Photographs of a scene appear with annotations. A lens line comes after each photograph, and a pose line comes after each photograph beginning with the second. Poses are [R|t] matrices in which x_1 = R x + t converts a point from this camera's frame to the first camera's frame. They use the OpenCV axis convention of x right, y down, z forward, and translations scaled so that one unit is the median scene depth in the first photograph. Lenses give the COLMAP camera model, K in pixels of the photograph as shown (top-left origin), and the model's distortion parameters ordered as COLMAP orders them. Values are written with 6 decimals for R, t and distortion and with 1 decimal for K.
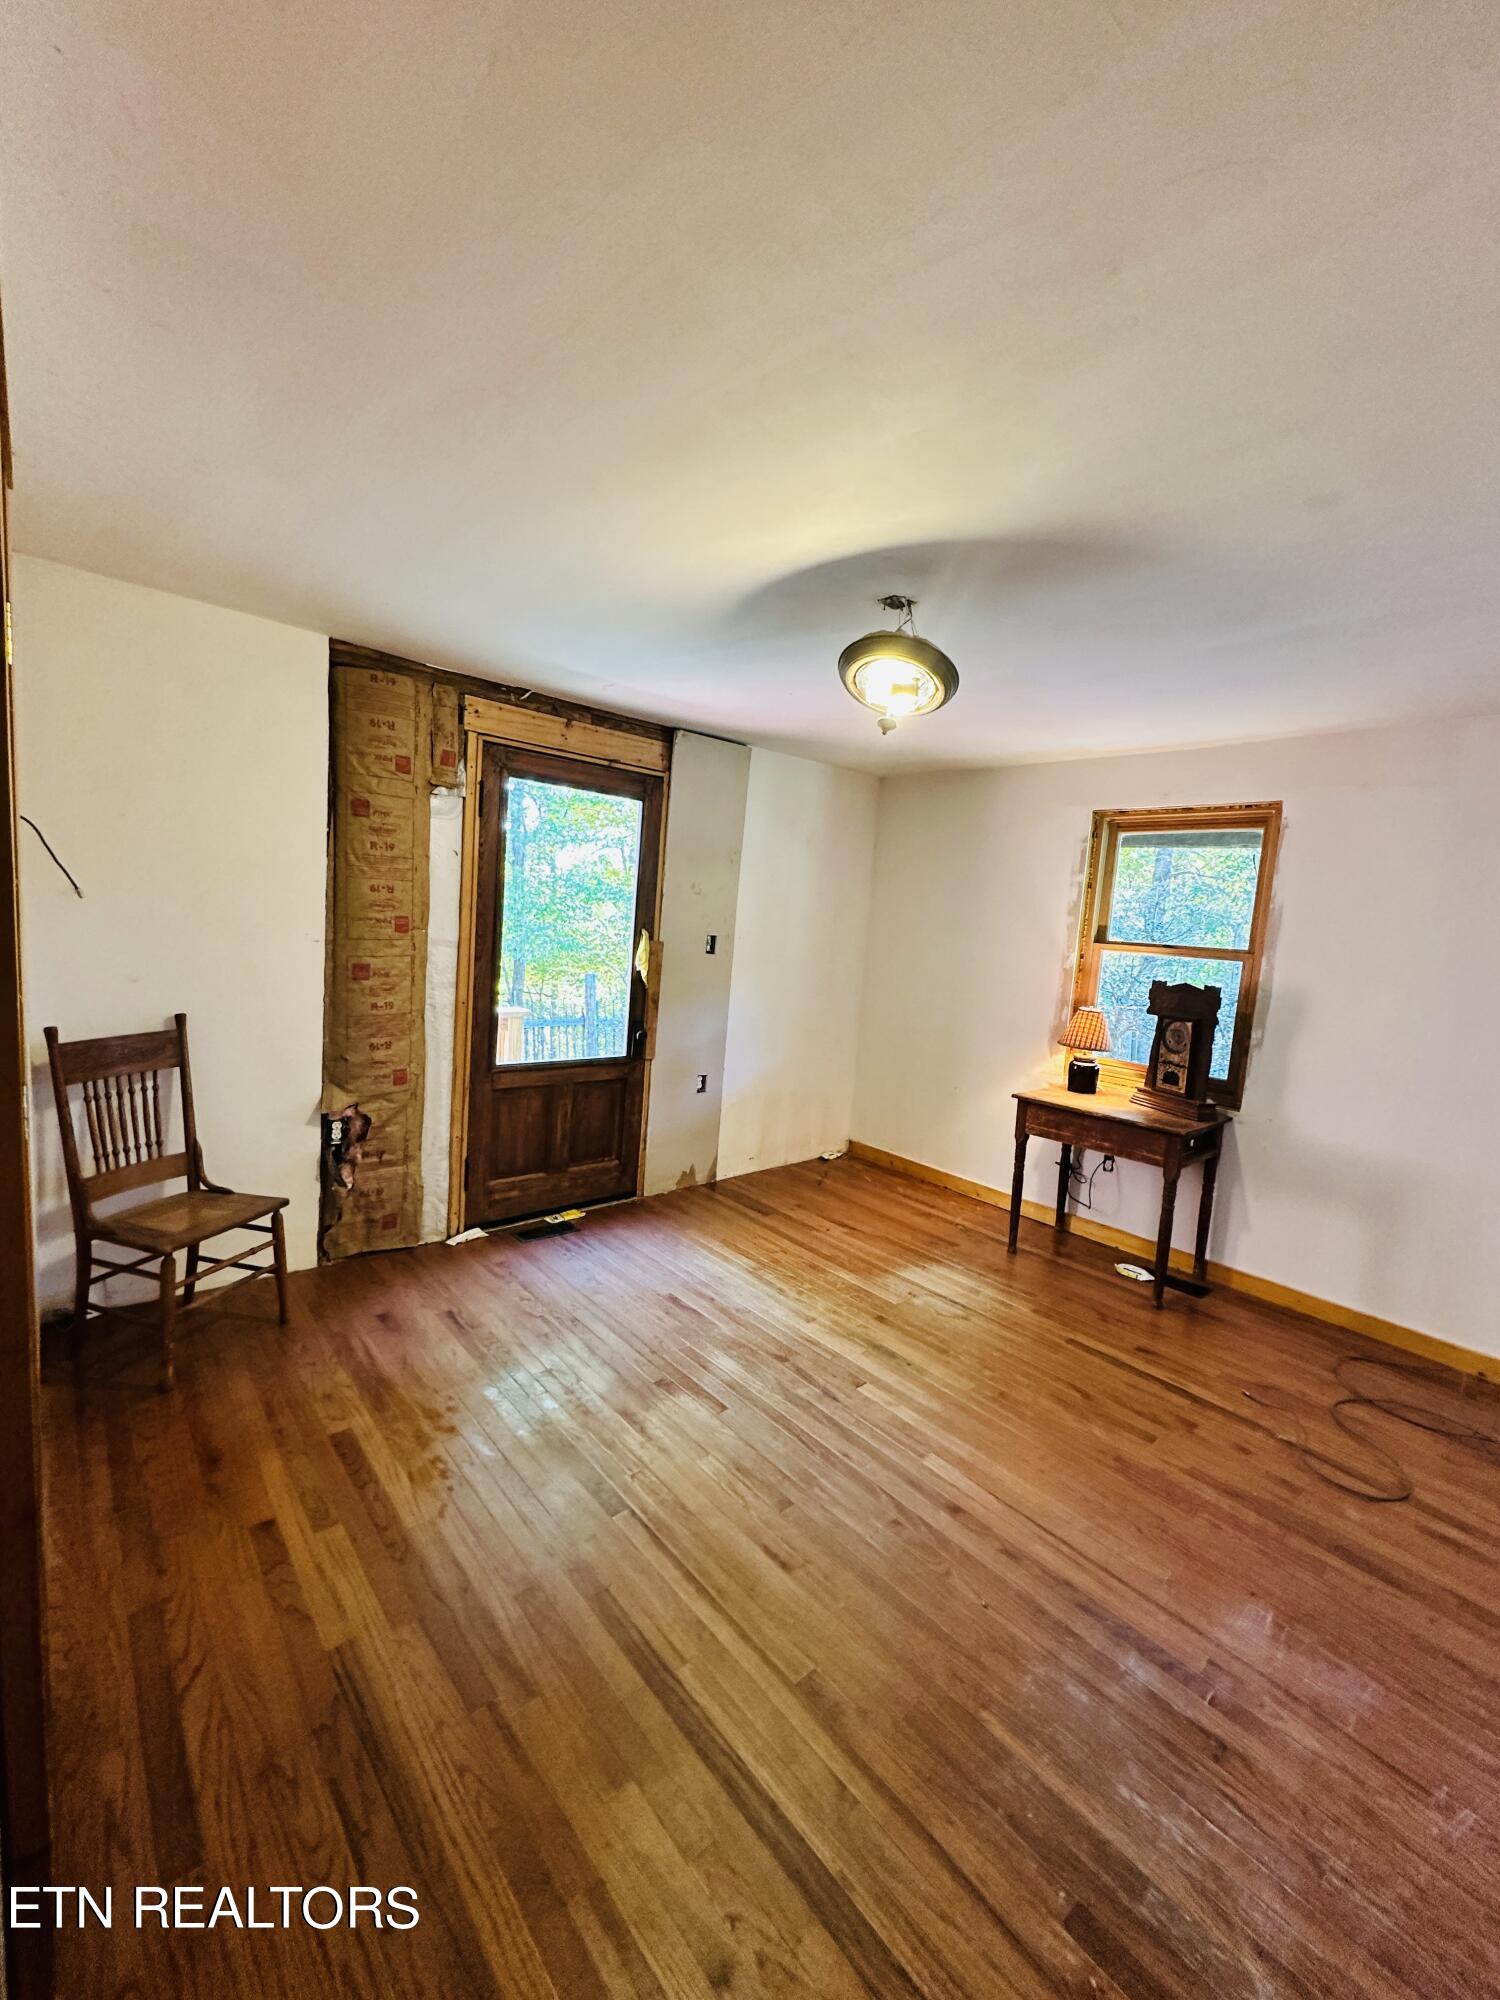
lens RADIAL K [[791.9, 0, 750.0], [0, 791.9, 1000.0], [0, 0, 1]] dist [-0.002344, -0.000131]
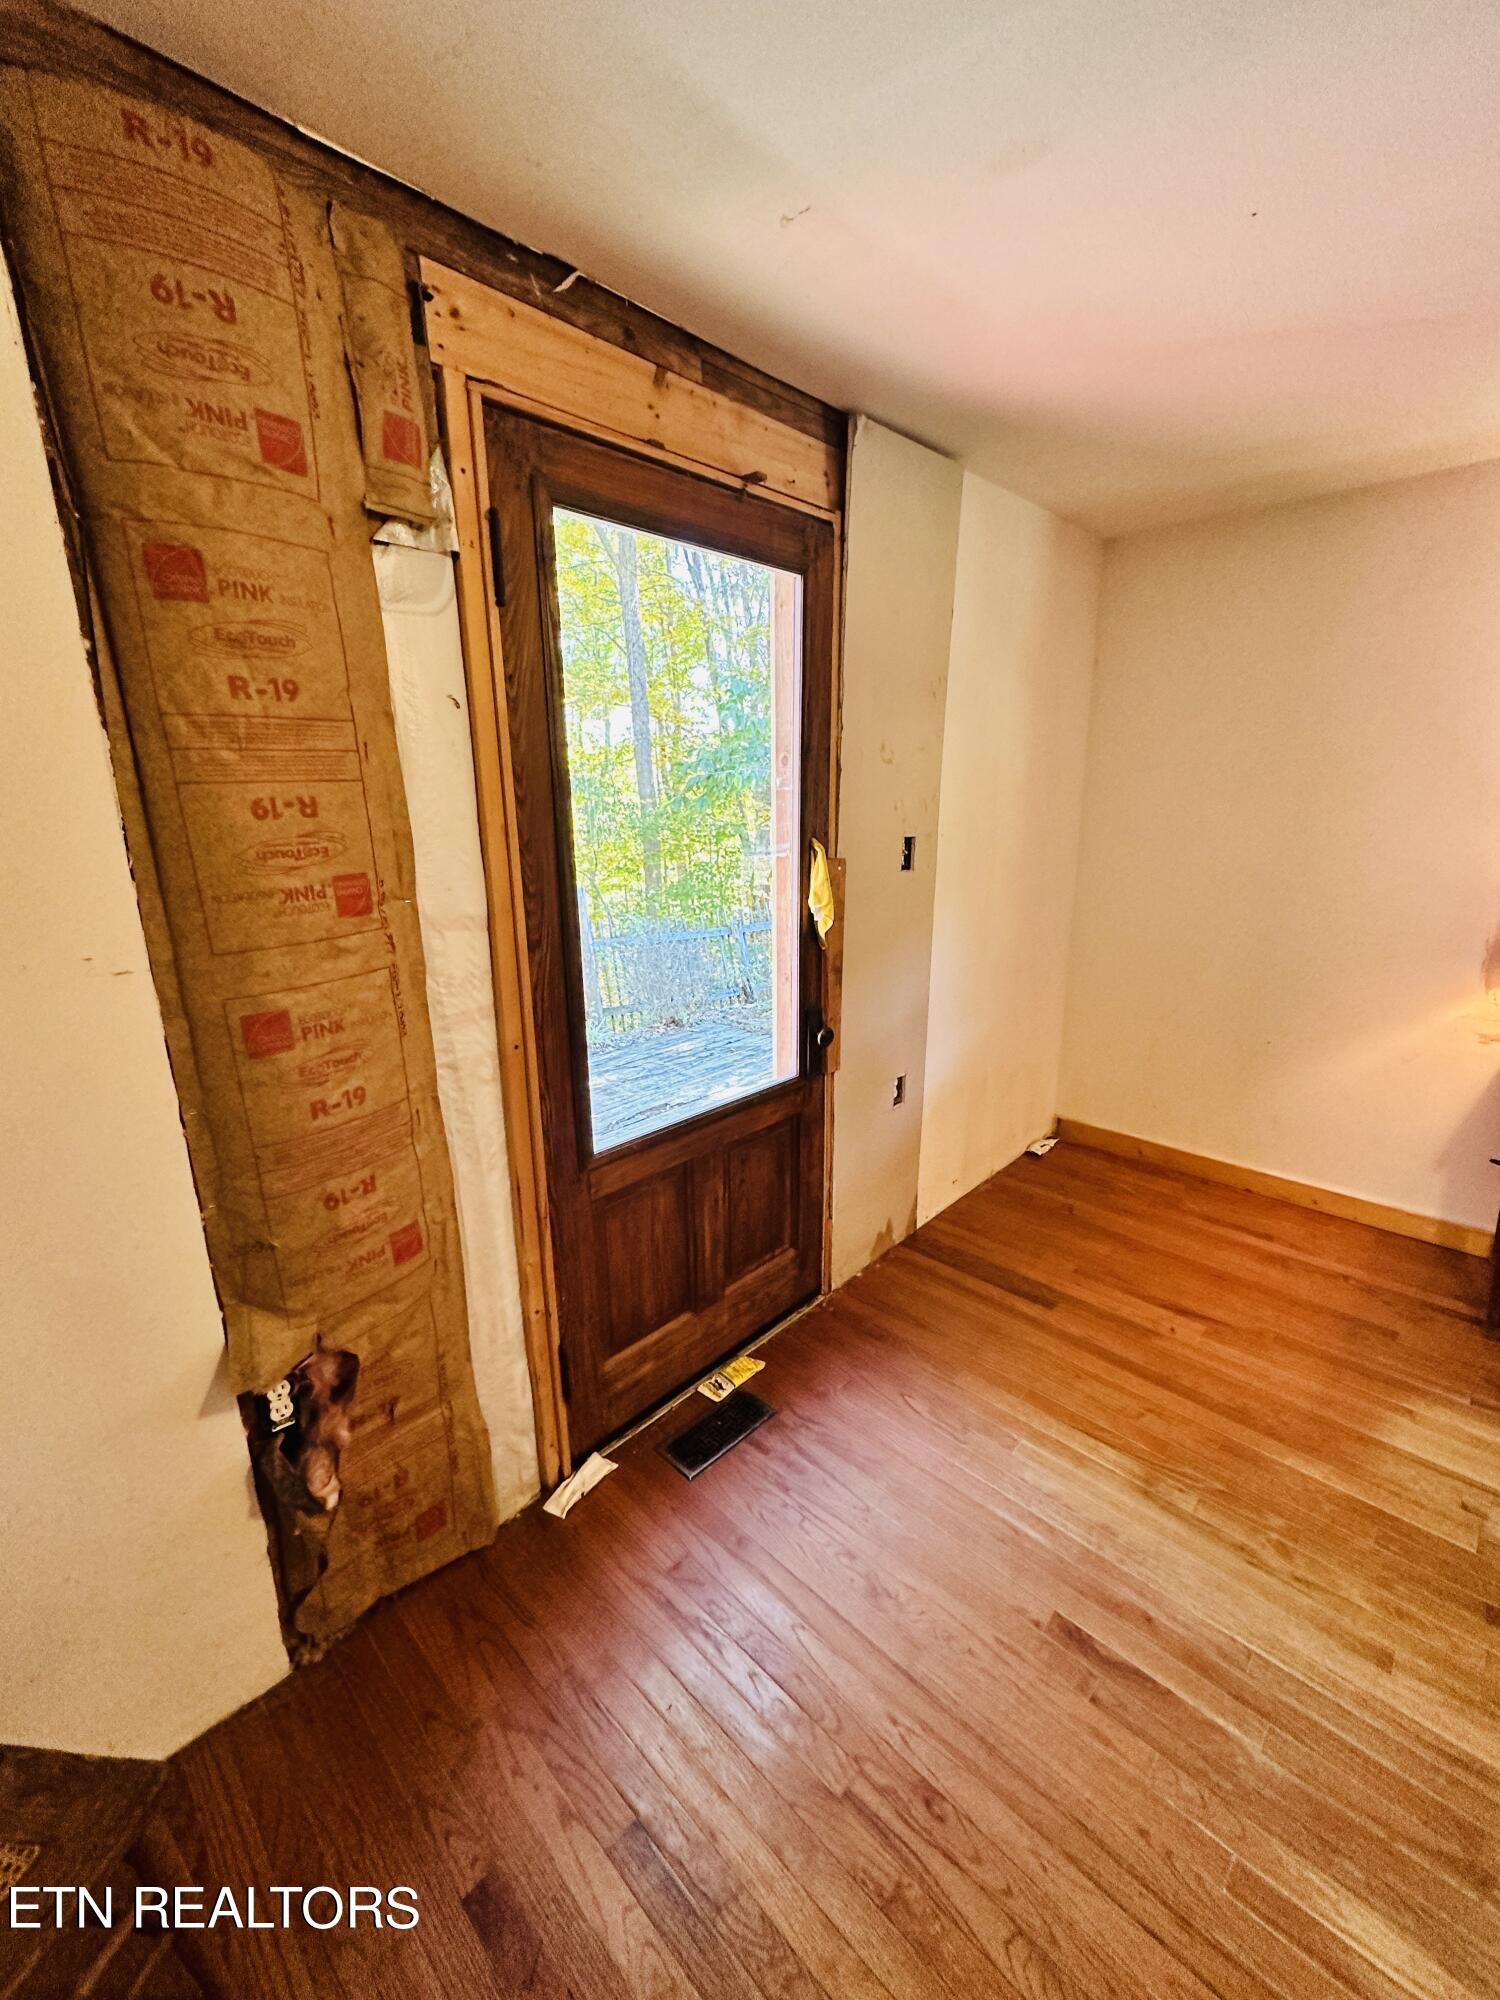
lens RADIAL K [[791.9, 0, 750.0], [0, 791.9, 1000.0], [0, 0, 1]] dist [-0.002344, -0.000131]
pose [[0.993334, -0.103469, 0.050814, -0.248499], [0.094869, 0.984200, 0.149502, -0.077857], [-0.065480, -0.143684, 0.987455, 0.545599]]
